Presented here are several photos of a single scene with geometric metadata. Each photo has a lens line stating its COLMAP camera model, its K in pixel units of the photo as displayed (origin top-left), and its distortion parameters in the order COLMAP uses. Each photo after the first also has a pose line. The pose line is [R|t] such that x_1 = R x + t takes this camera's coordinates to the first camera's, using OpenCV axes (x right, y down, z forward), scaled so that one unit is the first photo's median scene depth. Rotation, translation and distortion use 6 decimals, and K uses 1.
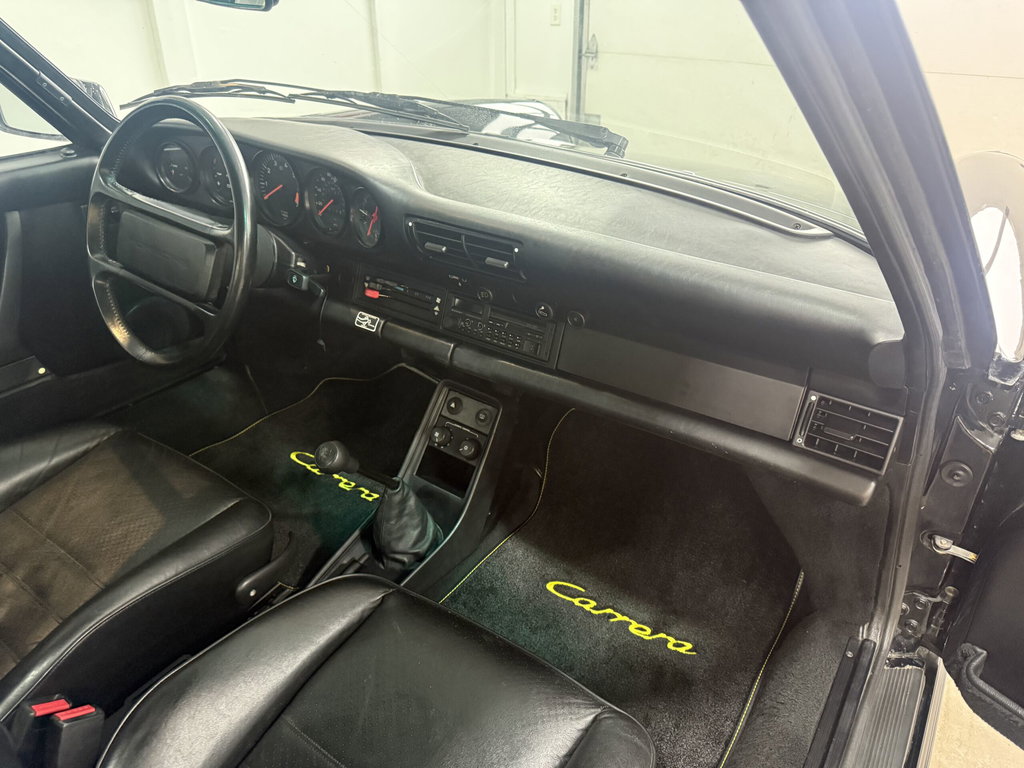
lens RADIAL K [[725.1, 0, 512.0], [0, 725.1, 384.0], [0, 0, 1]] dist [0.055651, -0.072231]
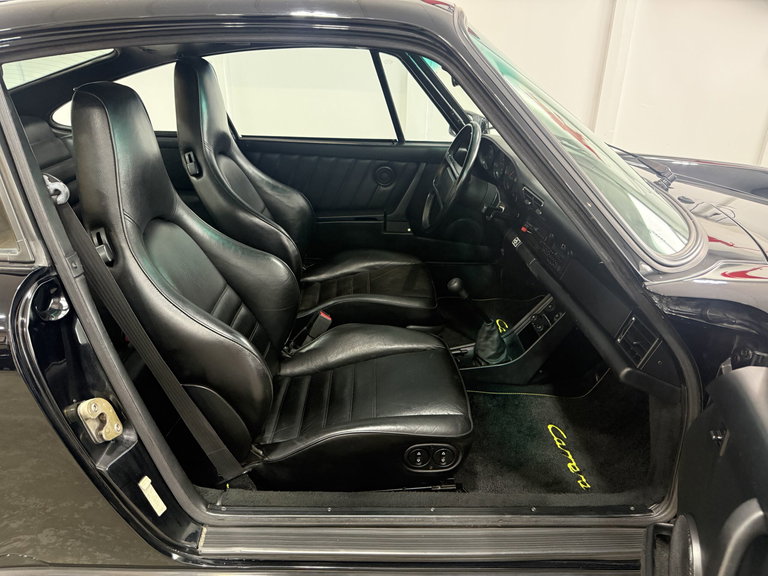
lens RADIAL K [[543.8, 0, 384.0], [0, 543.8, 288.0], [0, 0, 1]] dist [0.055651, -0.072231]
pose [[0.604604, 0.324104, -0.727606, 0.658809], [-0.419781, 0.905973, 0.054739, 0.090376], [0.676932, 0.272340, 0.683808, -0.196584]]
